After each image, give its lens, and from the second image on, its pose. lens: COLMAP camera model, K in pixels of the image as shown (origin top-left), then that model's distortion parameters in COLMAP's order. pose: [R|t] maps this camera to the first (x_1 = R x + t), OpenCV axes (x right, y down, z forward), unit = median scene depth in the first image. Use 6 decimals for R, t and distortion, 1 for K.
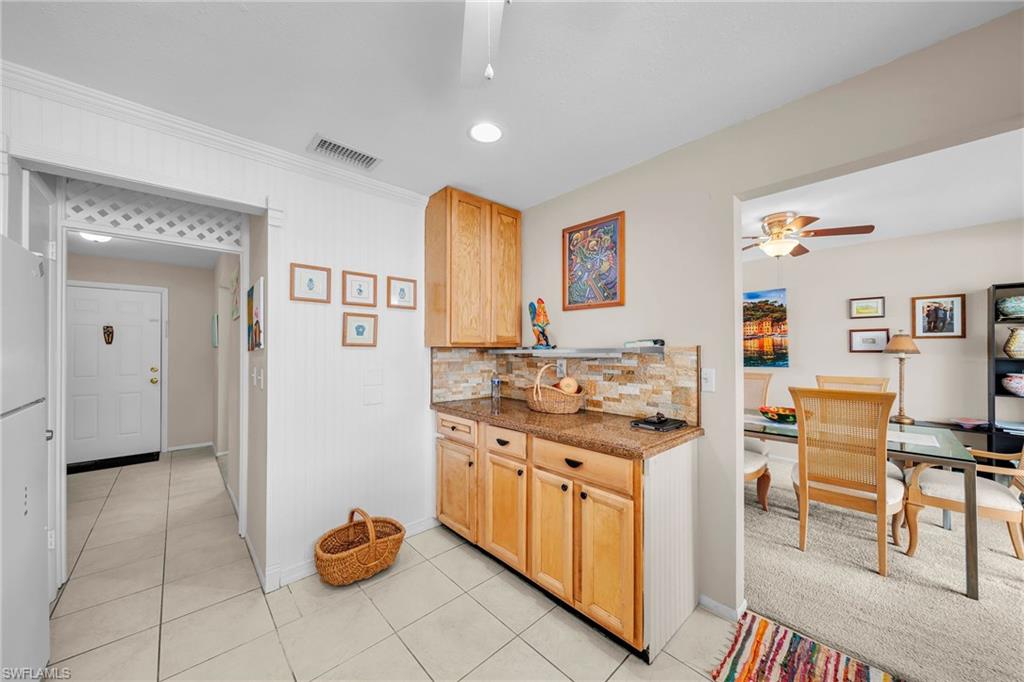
lens RADIAL K [[358.6, 0, 512.0], [0, 358.6, 342.4], [0, 0, 1]] dist [0.002884, 0.000470]
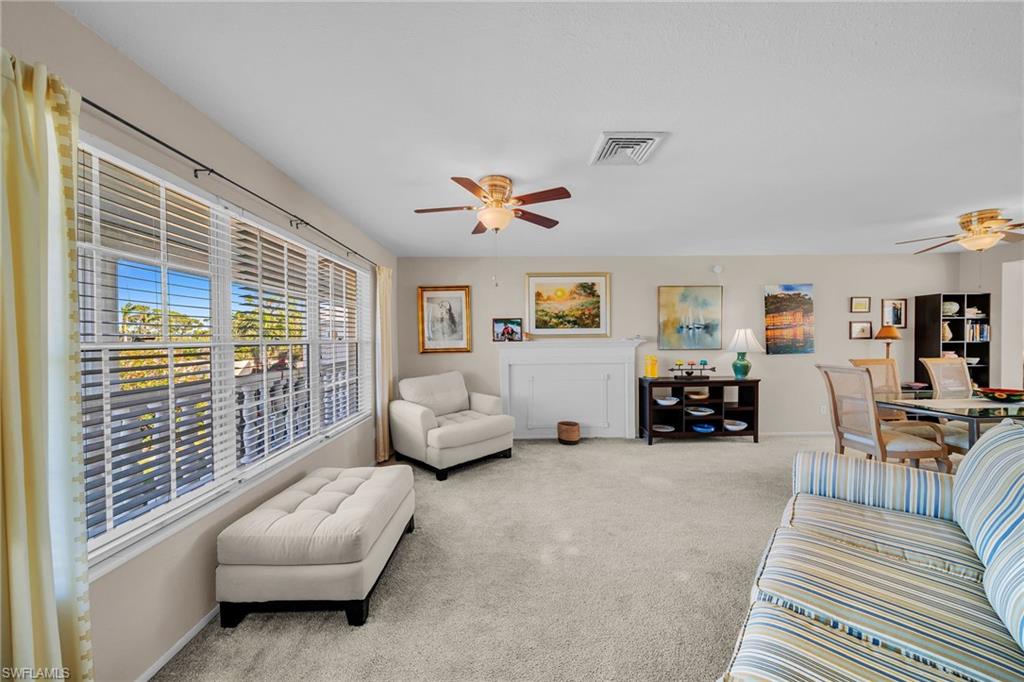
lens RADIAL K [[358.6, 0, 511.5], [0, 358.6, 341.1], [0, 0, 1]] dist [0.002884, 0.000470]
pose [[0.686179, -0.021982, 0.727100, -0.876587], [-0.001165, 0.999509, 0.031316, -0.004441], [-0.727432, -0.022335, 0.685817, 1.092572]]
